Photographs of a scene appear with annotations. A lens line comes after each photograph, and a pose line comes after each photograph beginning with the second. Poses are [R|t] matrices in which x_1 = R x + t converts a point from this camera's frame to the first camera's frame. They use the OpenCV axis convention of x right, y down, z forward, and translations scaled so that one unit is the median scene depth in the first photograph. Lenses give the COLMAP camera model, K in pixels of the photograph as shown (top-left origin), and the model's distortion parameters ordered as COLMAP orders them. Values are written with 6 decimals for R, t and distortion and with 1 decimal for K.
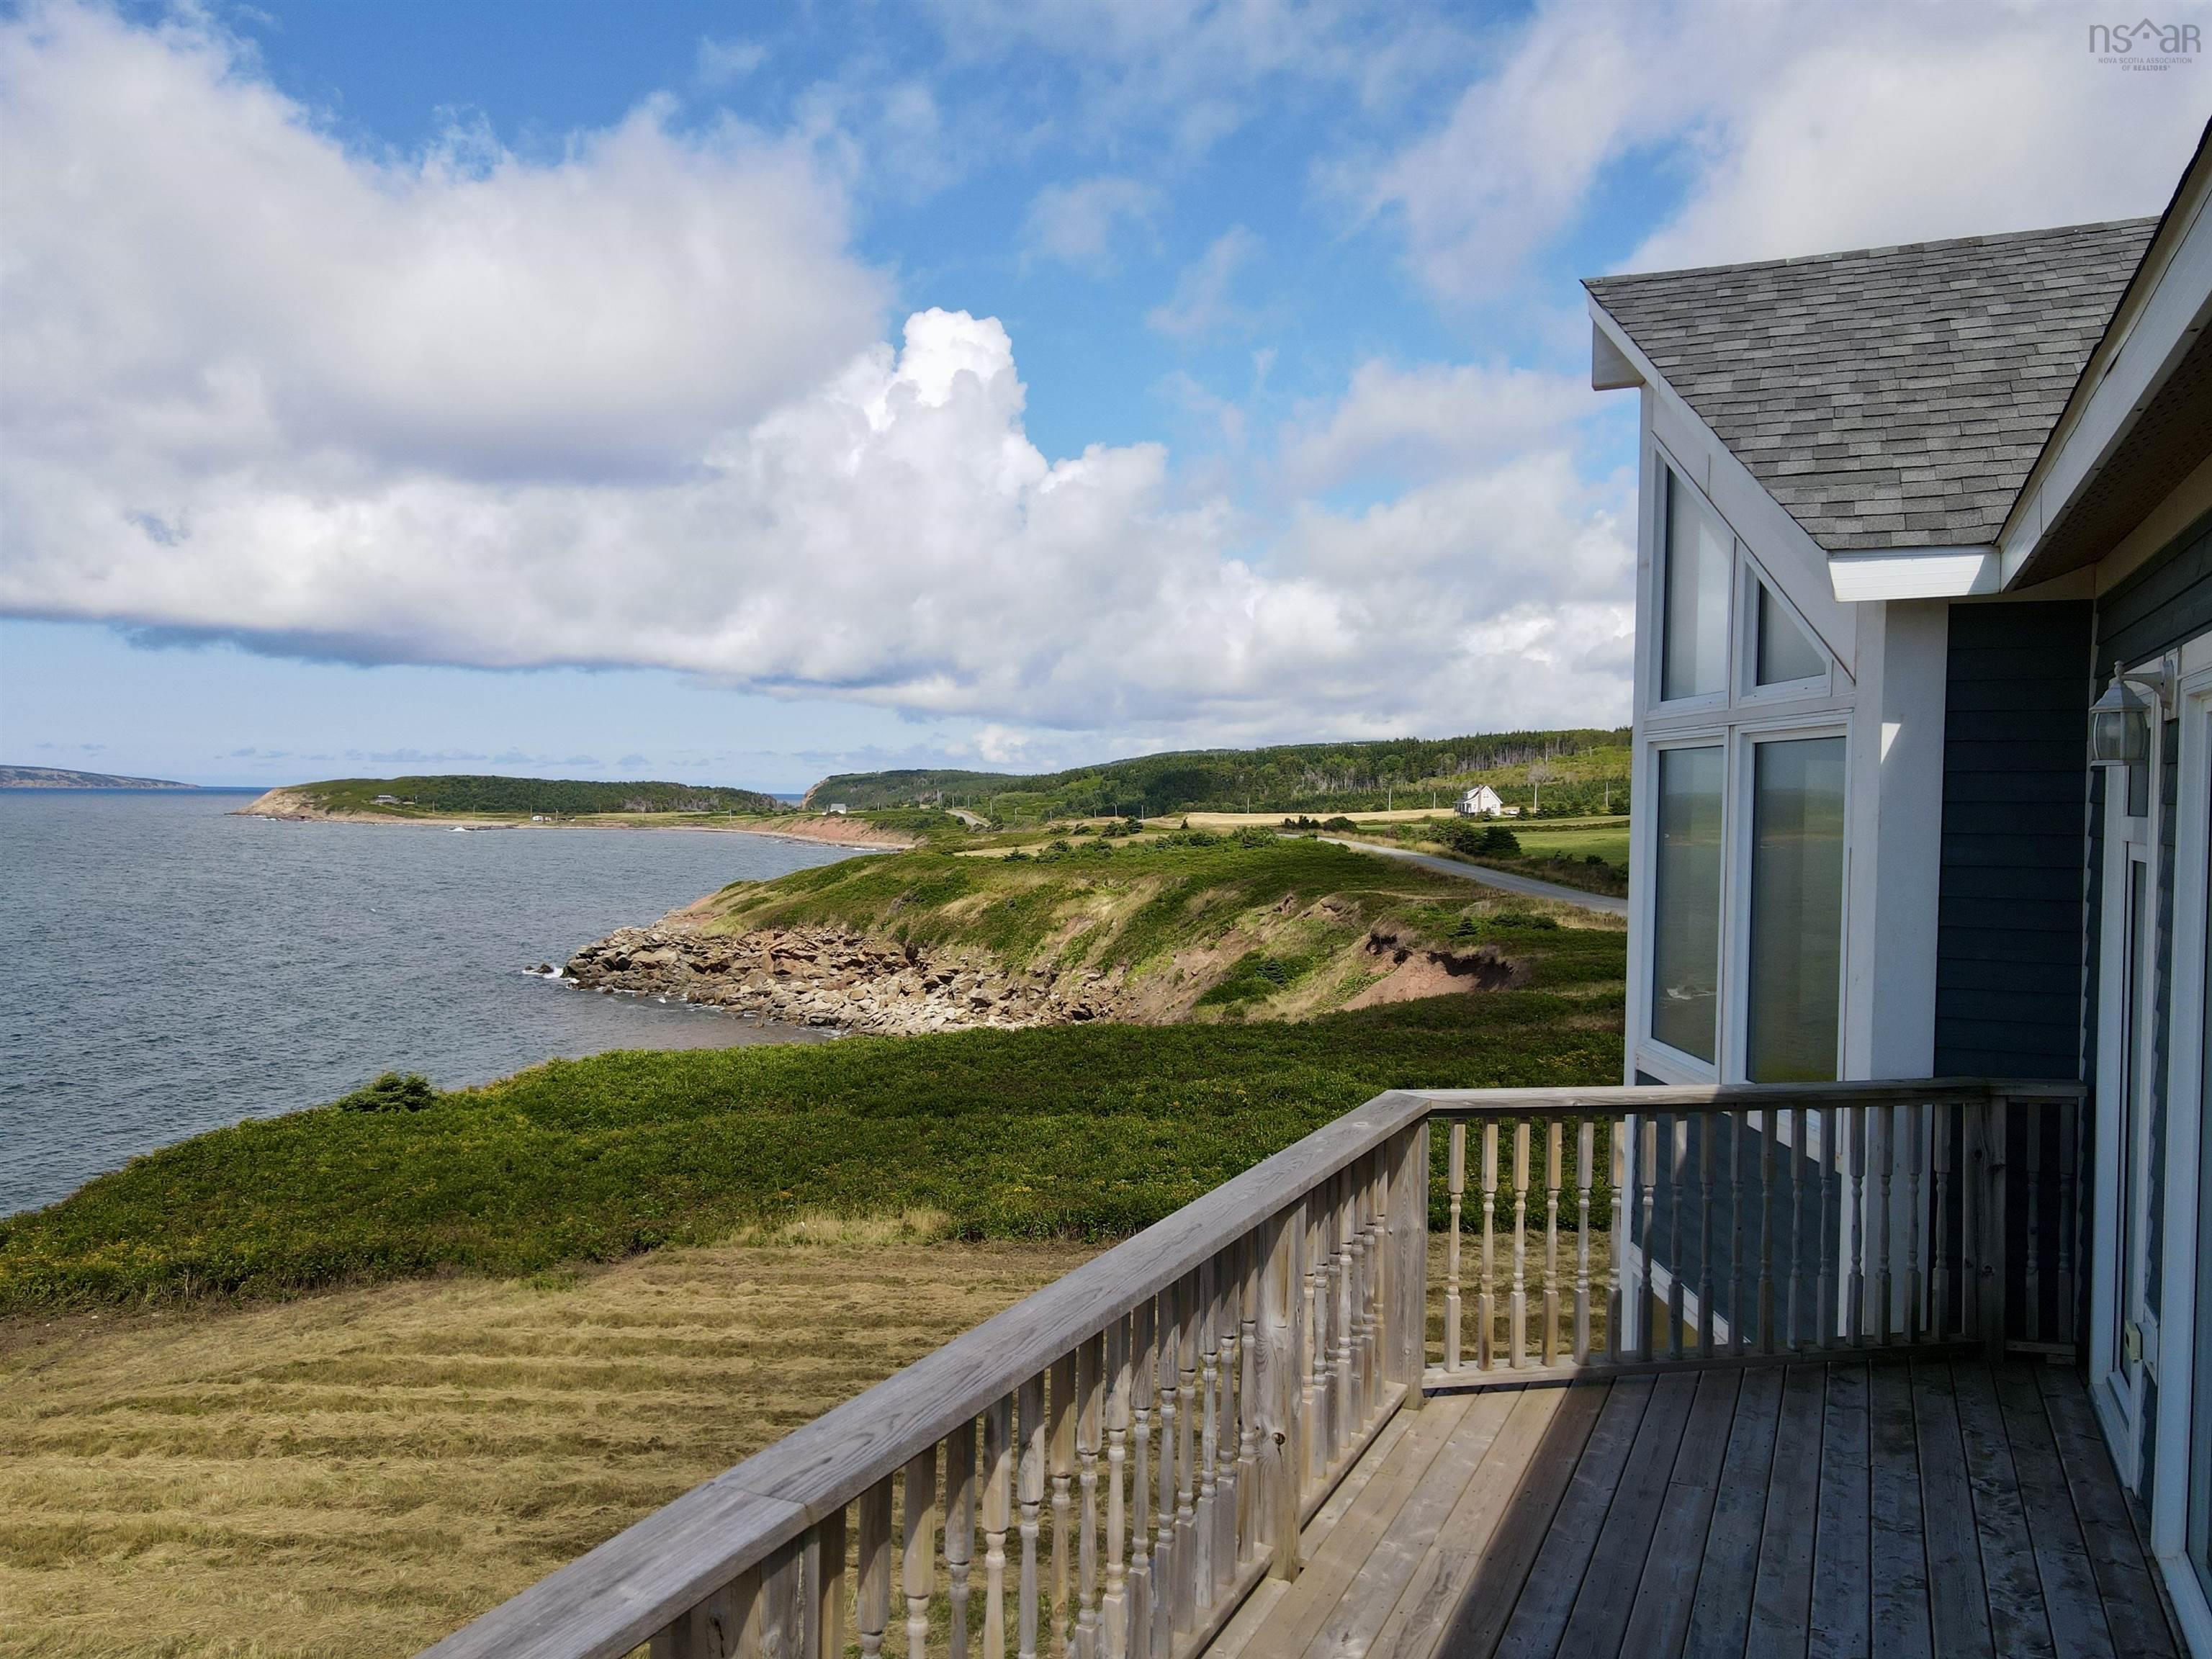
lens RADIAL K [[1632.4, 0, 1110.6], [0, 1632.4, 782.7], [0, 0, 1]] dist [0.009181, 0.006281]
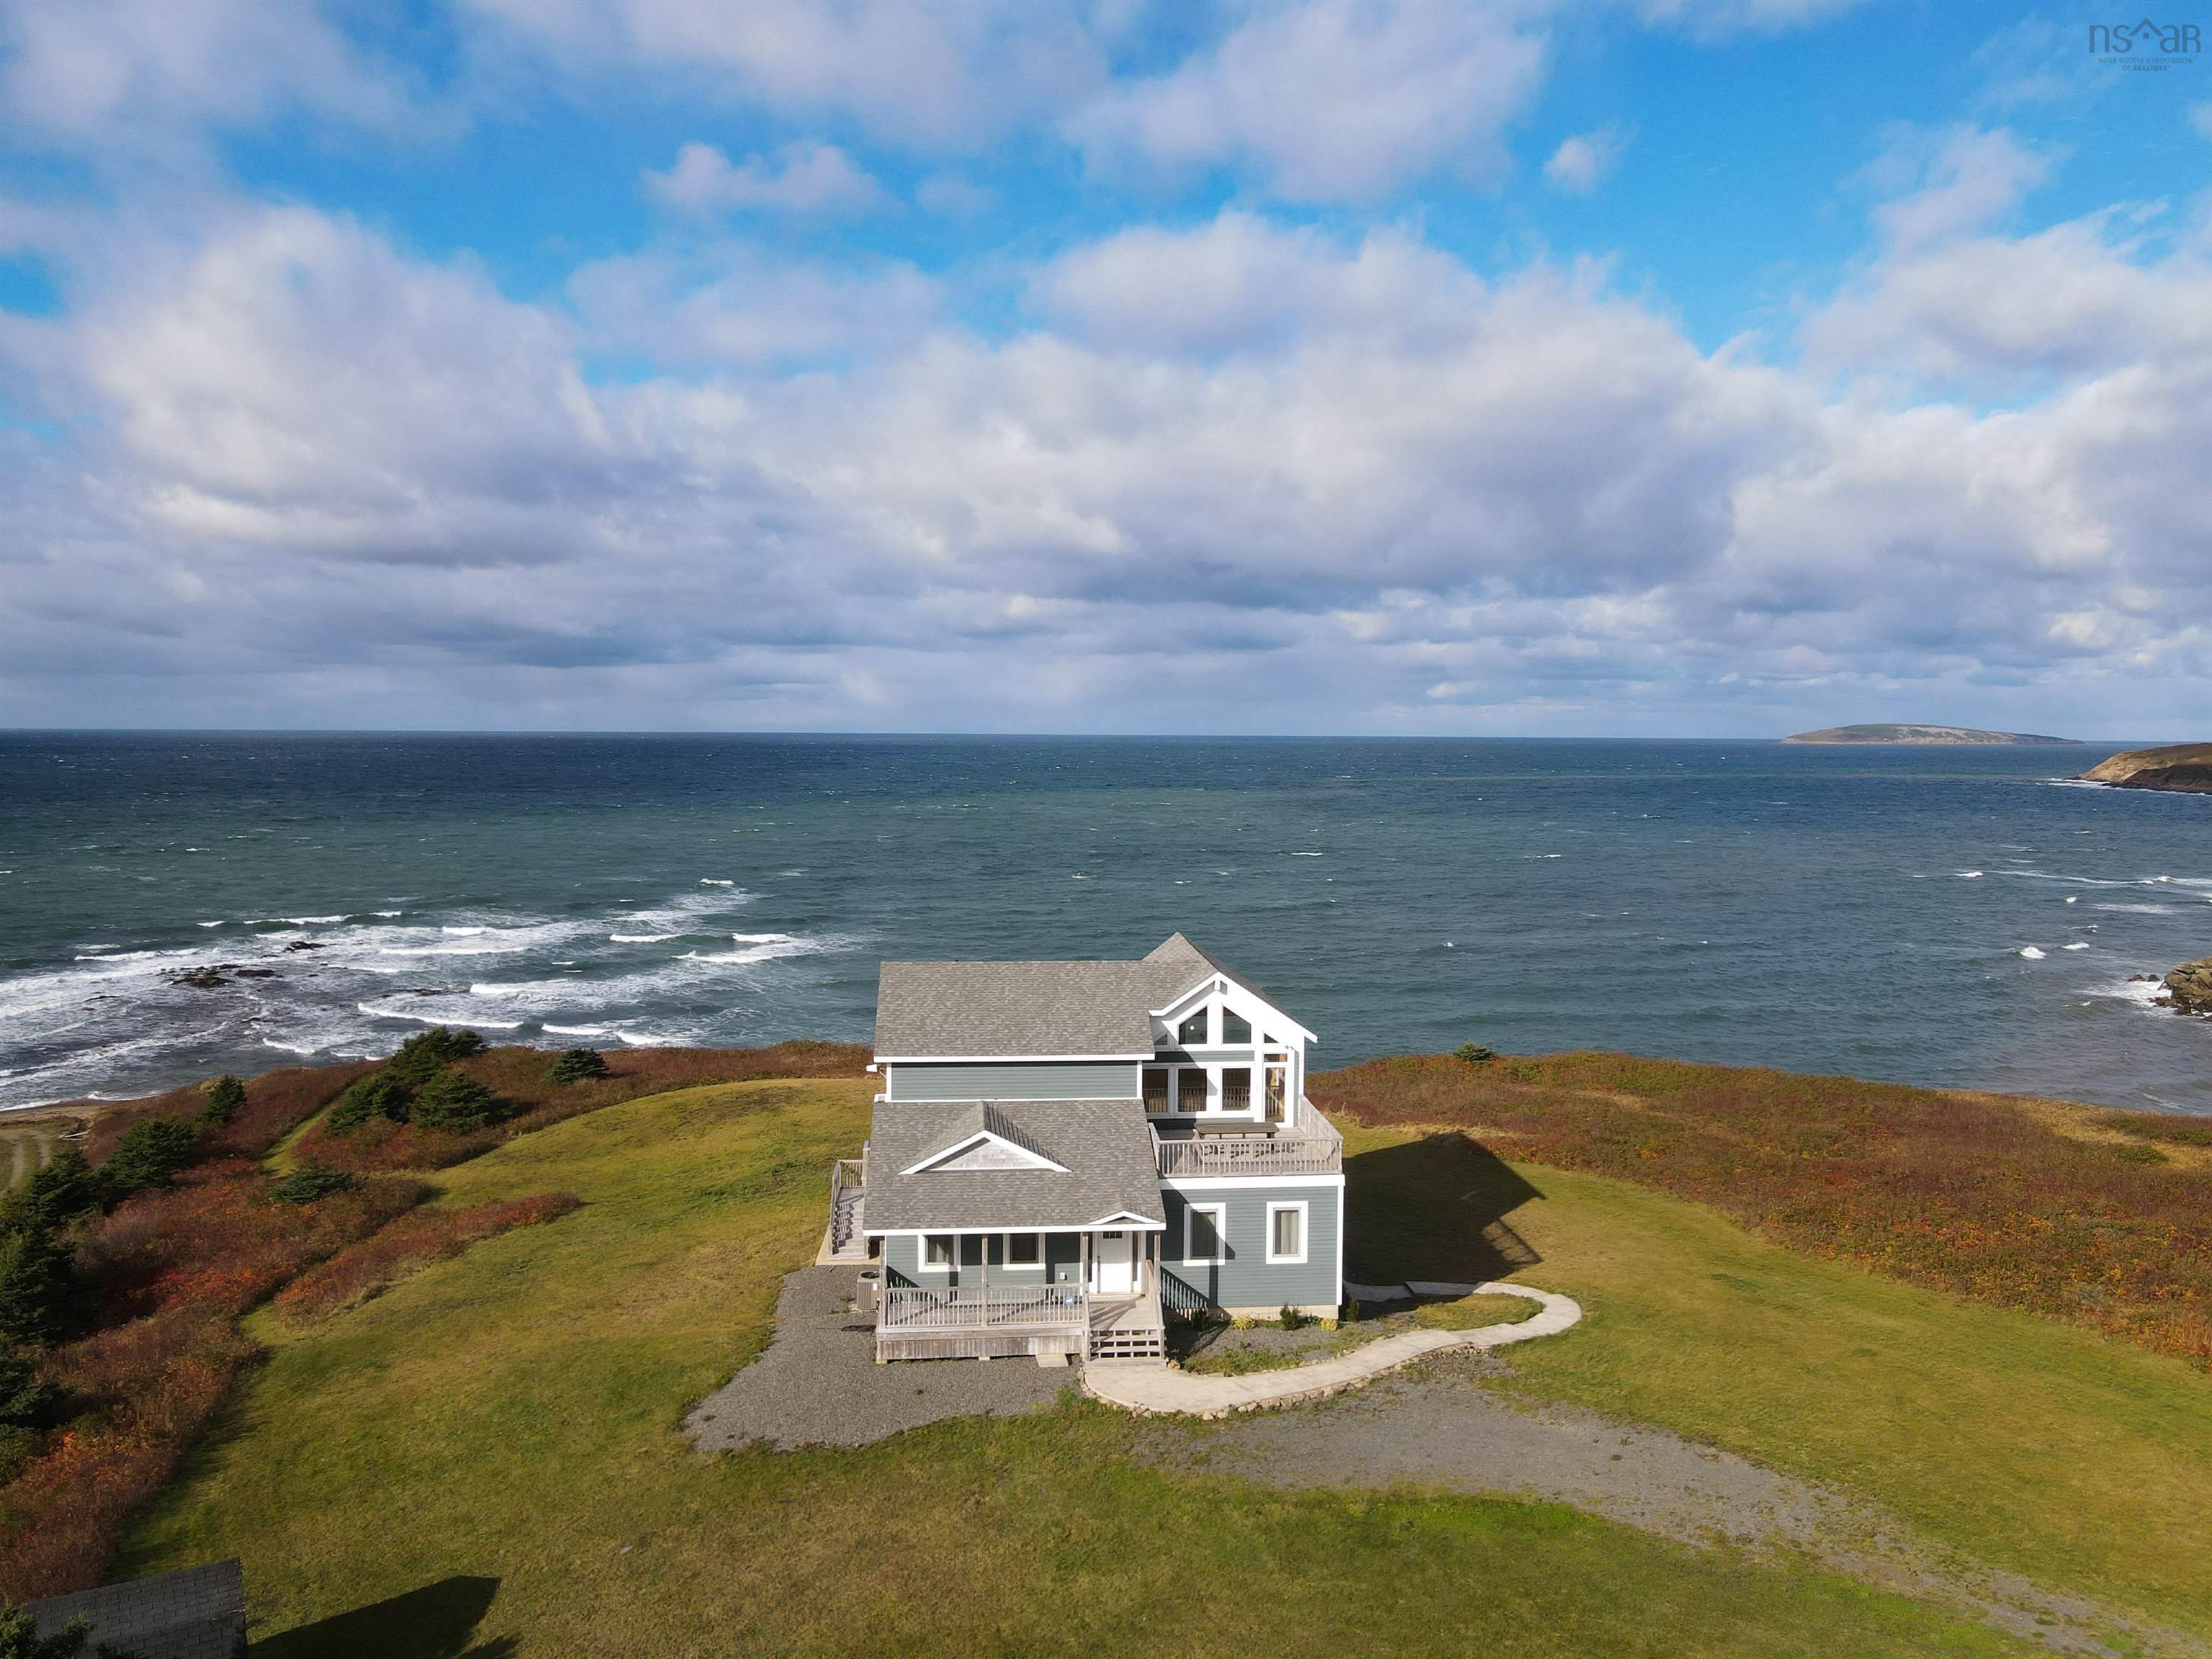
lens RADIAL K [[1632.4, 0, 1098.0], [0, 1632.4, 826.0], [0, 0, 1]] dist [0.009181, 0.006281]
pose [[0.488739, 0.042377, -0.871400, 0.248300], [0.008147, 0.998554, 0.053129, -0.046464], [0.872392, -0.033065, 0.487687, -0.093748]]
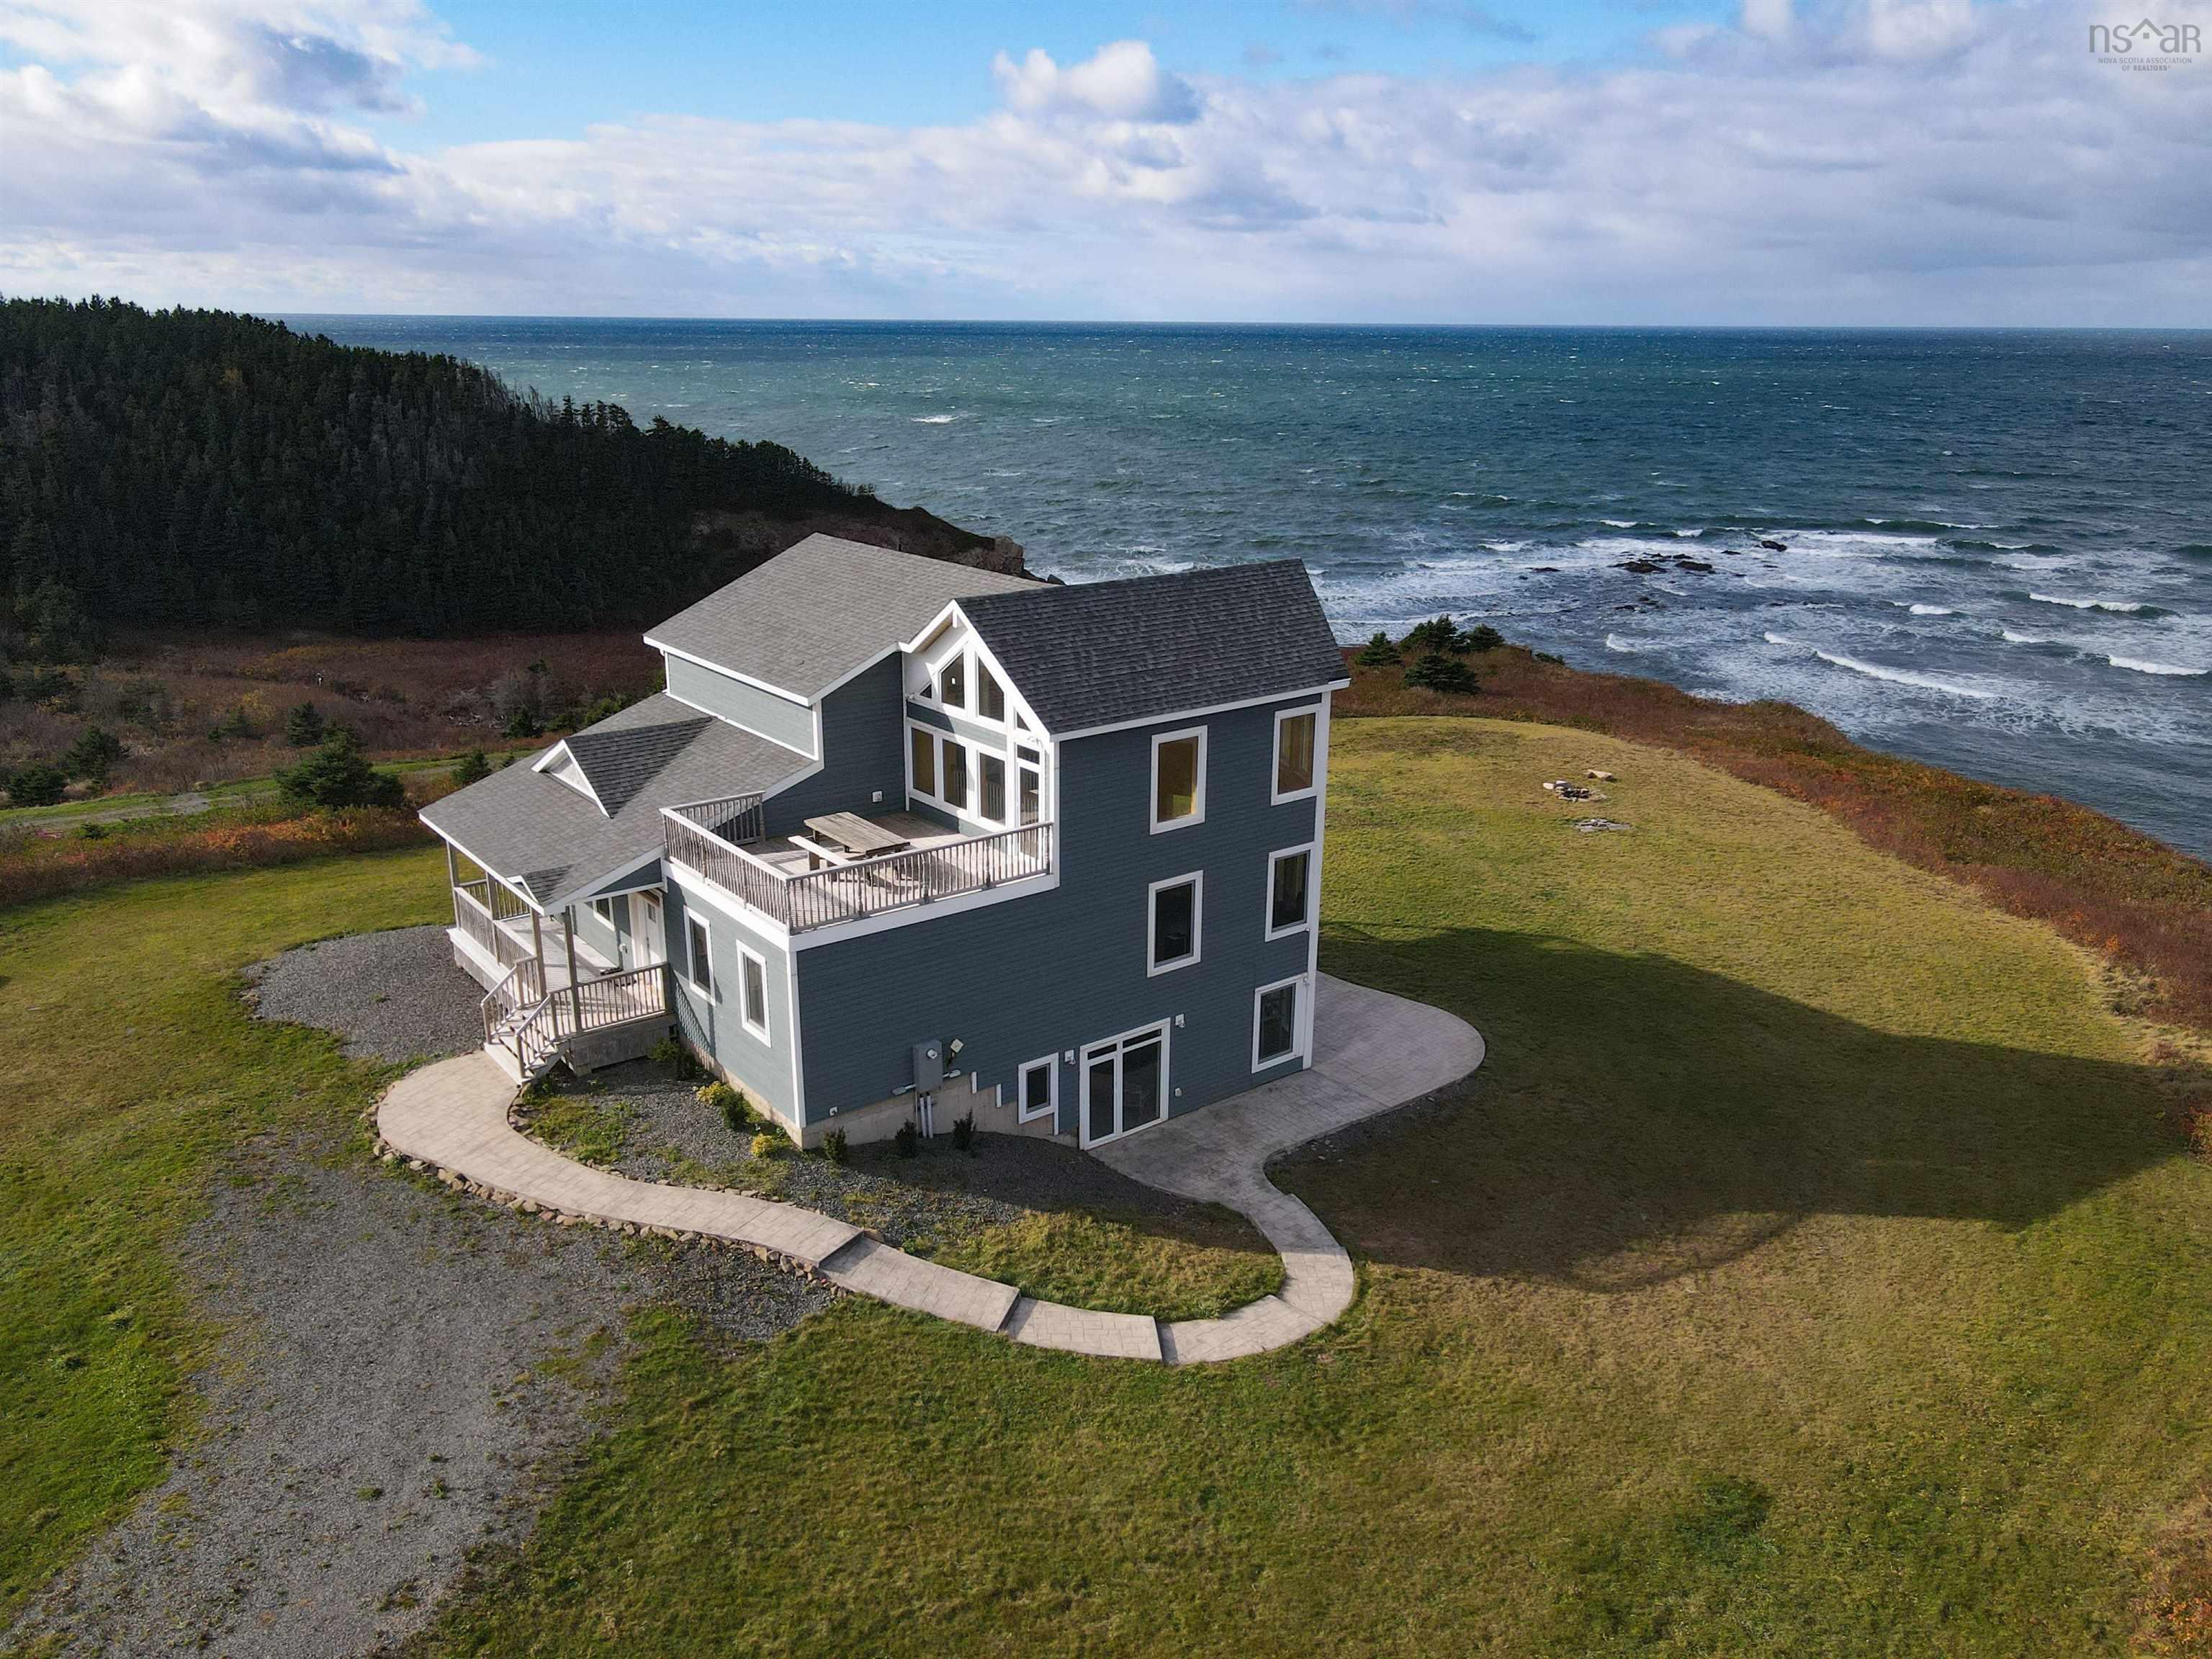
lens RADIAL K [[1632.4, 0, 1110.1], [0, 1632.4, 842.5], [0, 0, 1]] dist [0.009181, 0.006281]
pose [[-0.463641, 0.254248, -0.848760, 0.177534], [-0.006692, 0.956912, 0.290301, -0.034799], [0.885998, 0.140276, -0.441963, 0.116739]]
